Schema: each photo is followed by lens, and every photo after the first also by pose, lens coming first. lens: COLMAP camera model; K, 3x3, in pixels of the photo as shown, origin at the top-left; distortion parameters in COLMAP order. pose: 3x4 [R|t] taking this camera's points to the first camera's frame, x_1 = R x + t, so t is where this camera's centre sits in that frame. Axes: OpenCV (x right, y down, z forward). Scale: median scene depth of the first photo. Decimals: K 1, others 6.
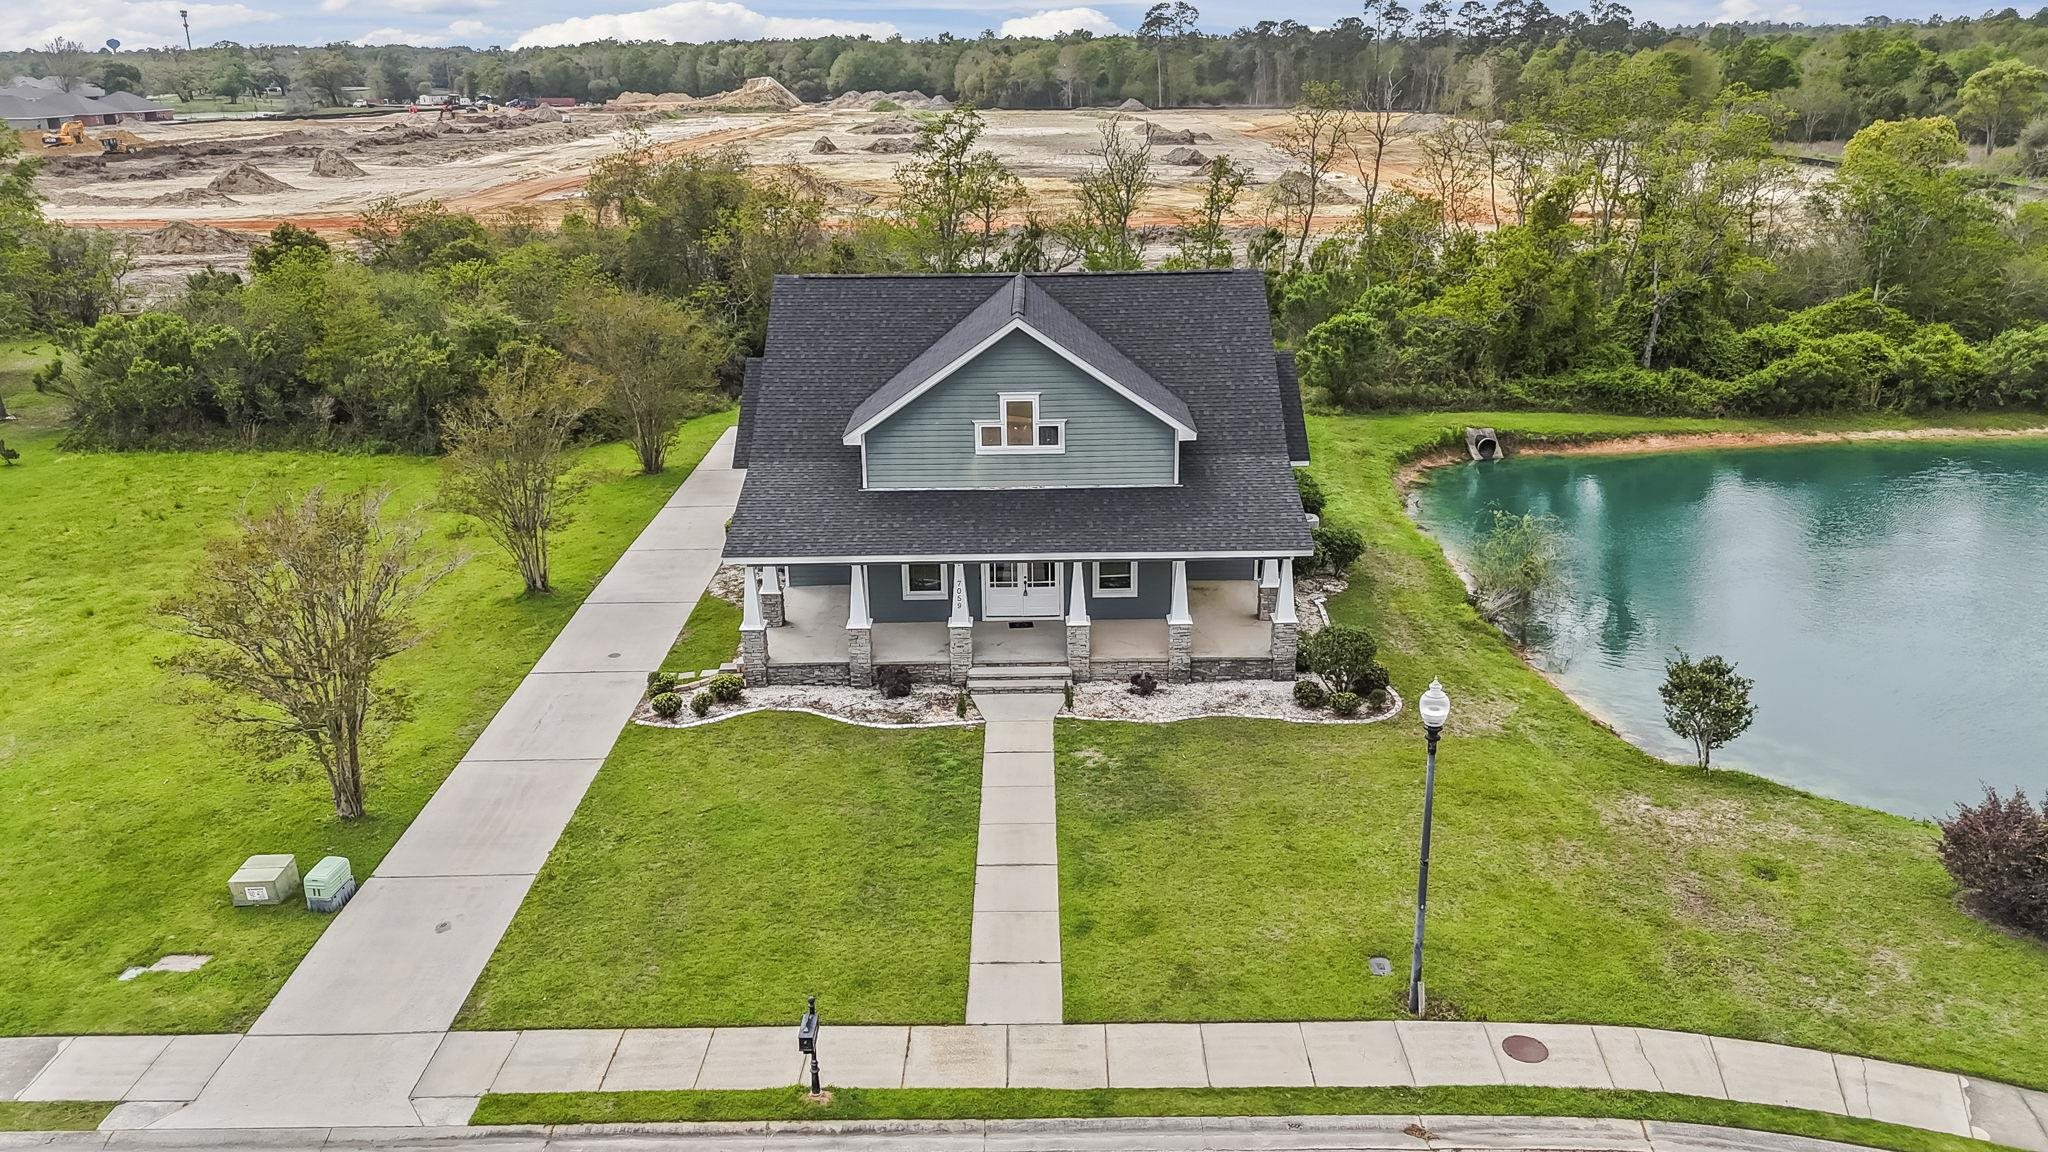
lens RADIAL K [[1541.4, 0, 1039.5], [0, 1541.4, 553.7], [0, 0, 1]] dist [0.074135, -0.081039]
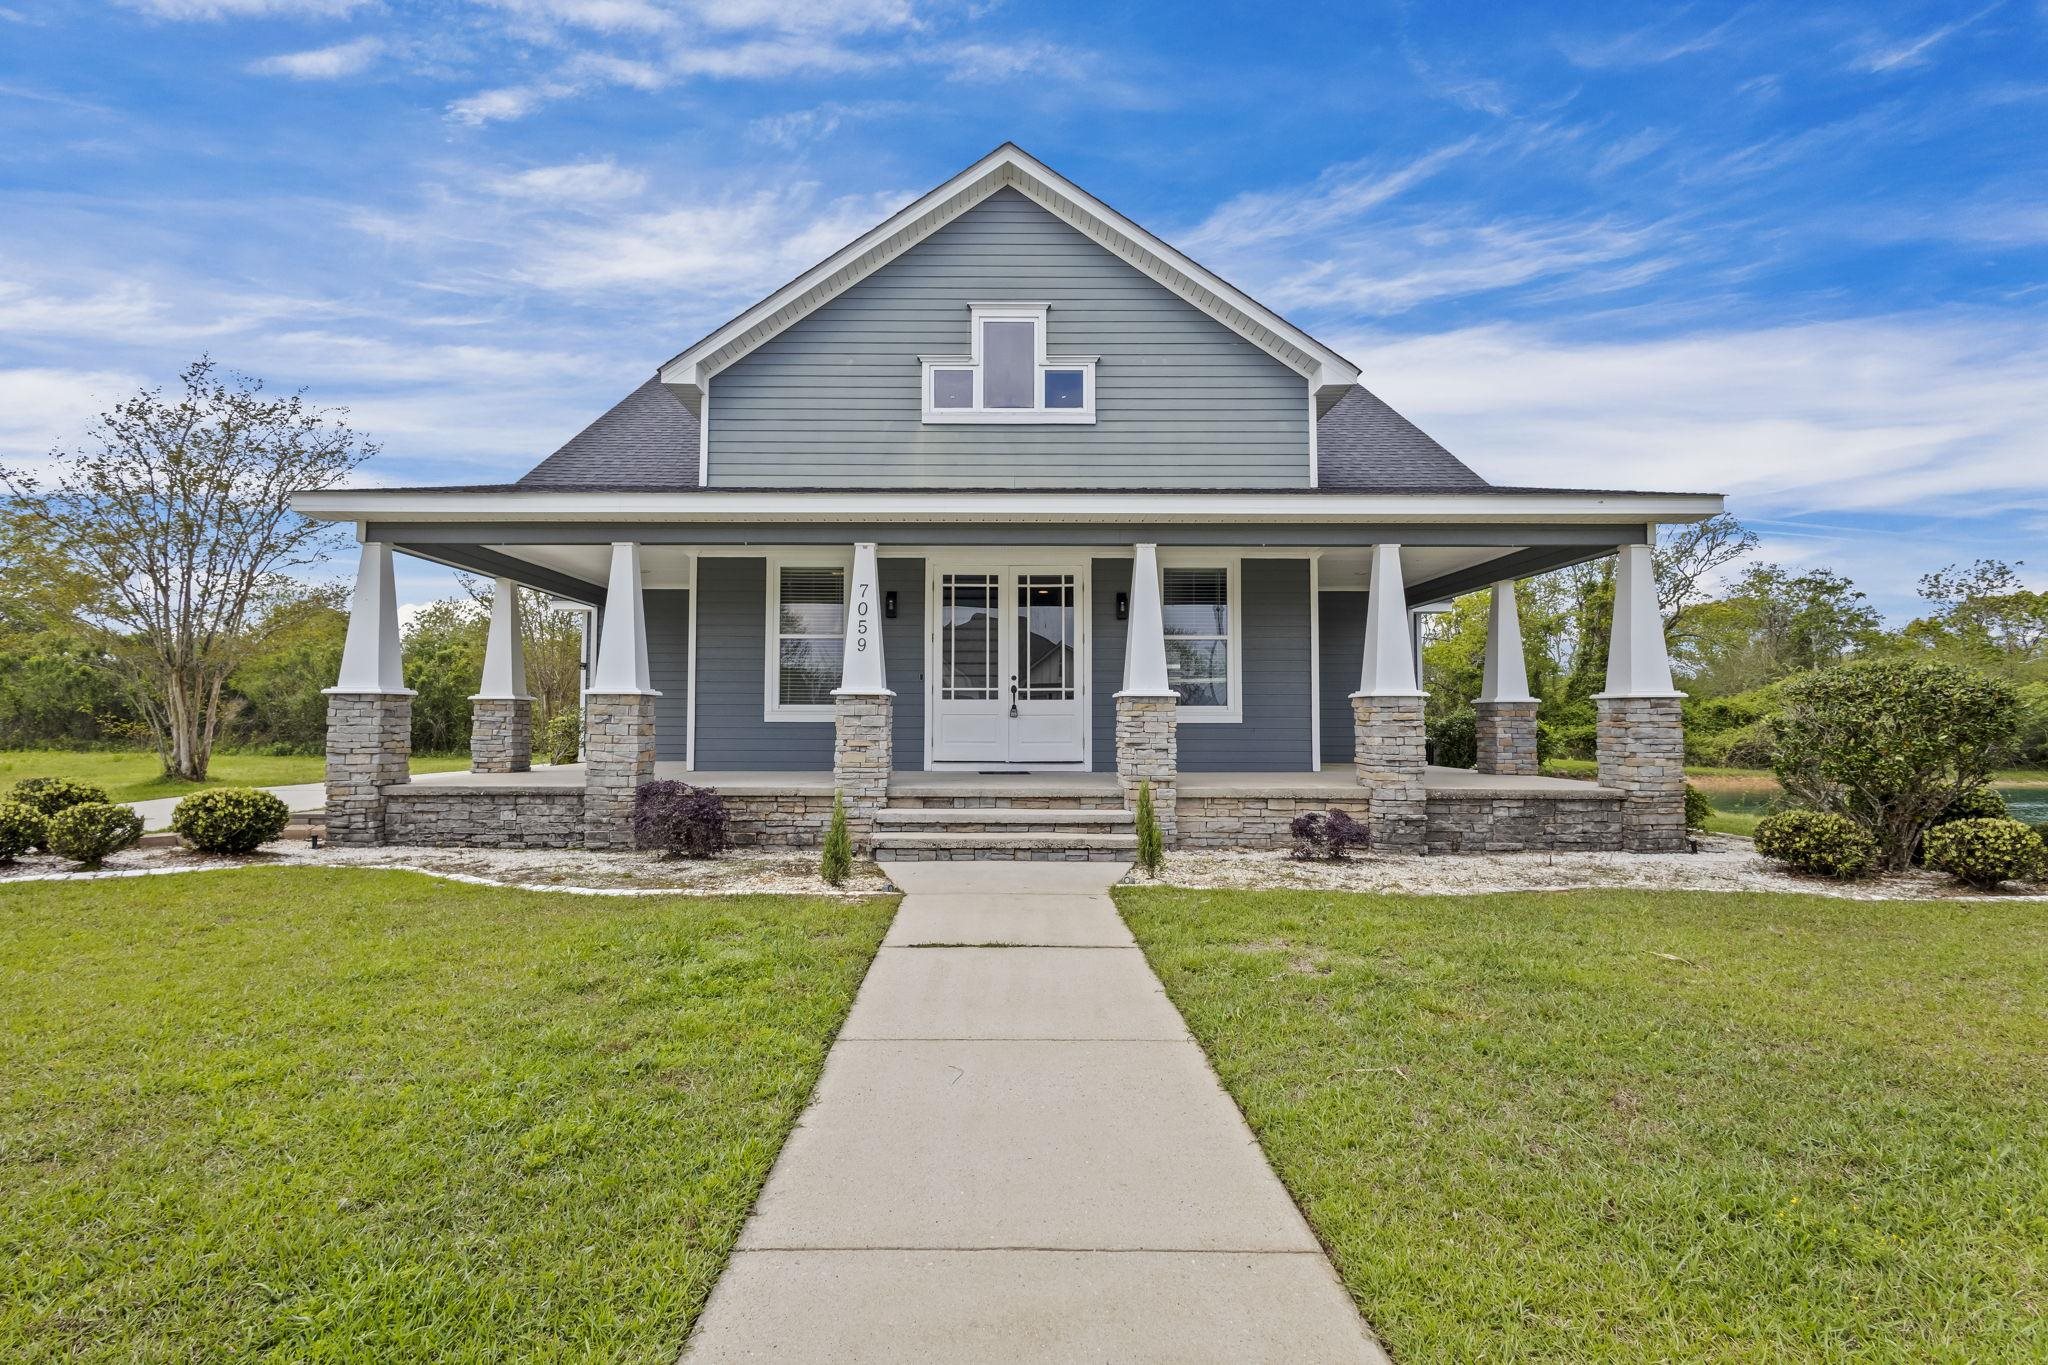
lens RADIAL K [[963.7, 0, 993.9], [0, 963.7, 658.2], [0, 0, 1]] dist [0.005676, 0.000312]
pose [[0.999858, 0.016768, -0.001942, -0.015458], [-0.016281, 0.927632, -0.373139, 0.129979], [-0.004455, 0.373118, 0.927773, 0.736072]]
